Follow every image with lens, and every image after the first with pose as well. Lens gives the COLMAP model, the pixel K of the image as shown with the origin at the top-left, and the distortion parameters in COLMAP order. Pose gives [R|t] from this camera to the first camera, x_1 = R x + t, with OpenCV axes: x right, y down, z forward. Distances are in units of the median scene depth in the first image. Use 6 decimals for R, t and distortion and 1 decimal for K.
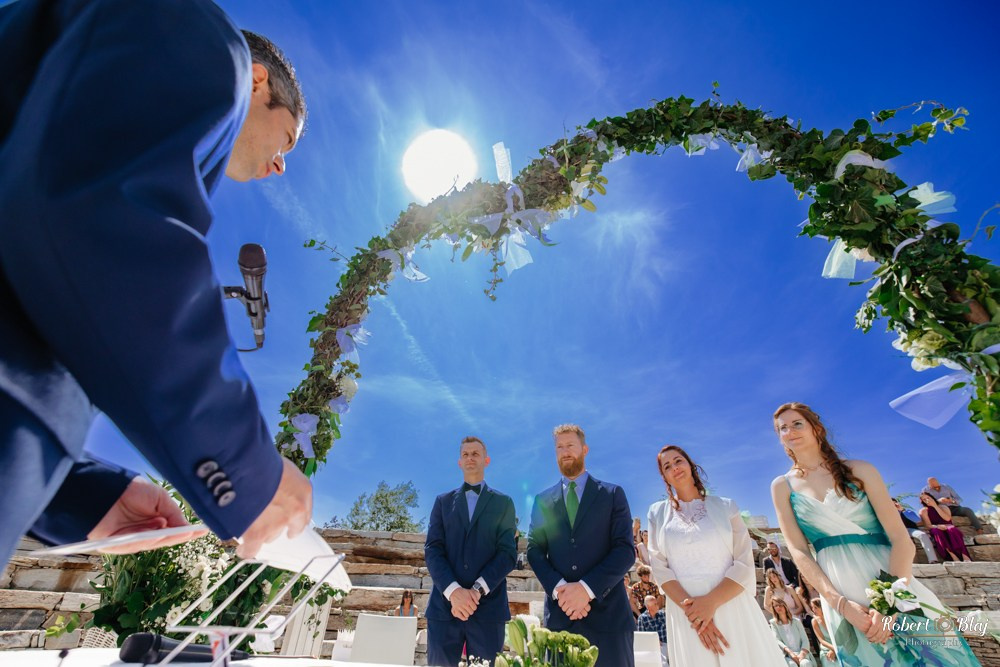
lens RADIAL K [[435.9, 0, 500.0], [0, 435.9, 333.5], [0, 0, 1]] dist [-0.000290, -0.000401]
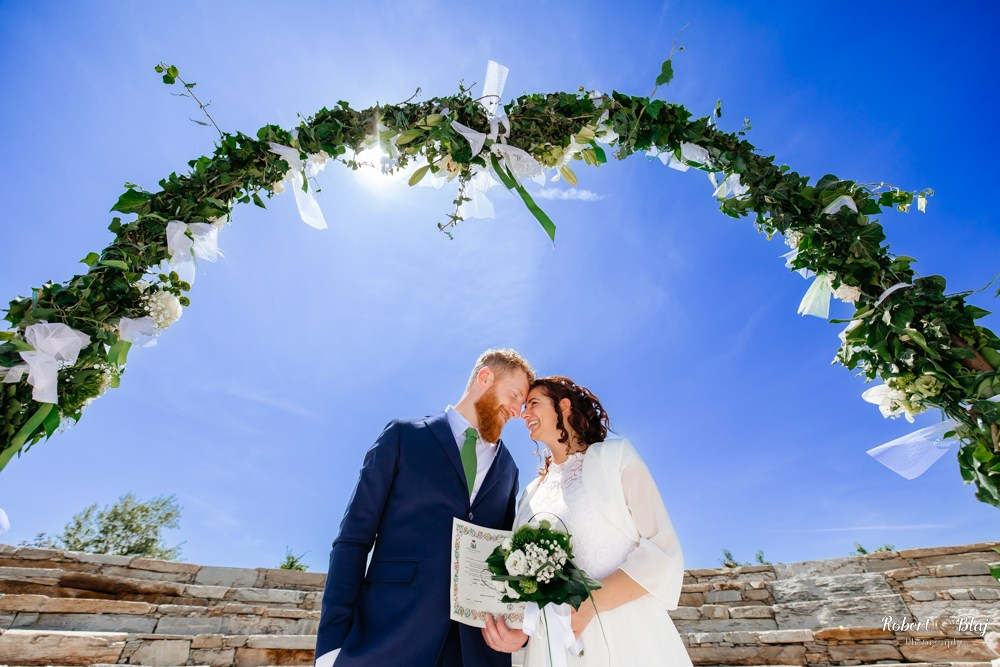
lens RADIAL K [[410.6, 0, 500.0], [0, 410.6, 333.5], [0, 0, 1]] dist [-0.001423, -0.000081]
pose [[0.898172, 0.251300, 0.360742, -0.123291], [-0.216523, 0.966967, -0.134511, 0.131909], [-0.382628, 0.042705, 0.922915, 0.286632]]
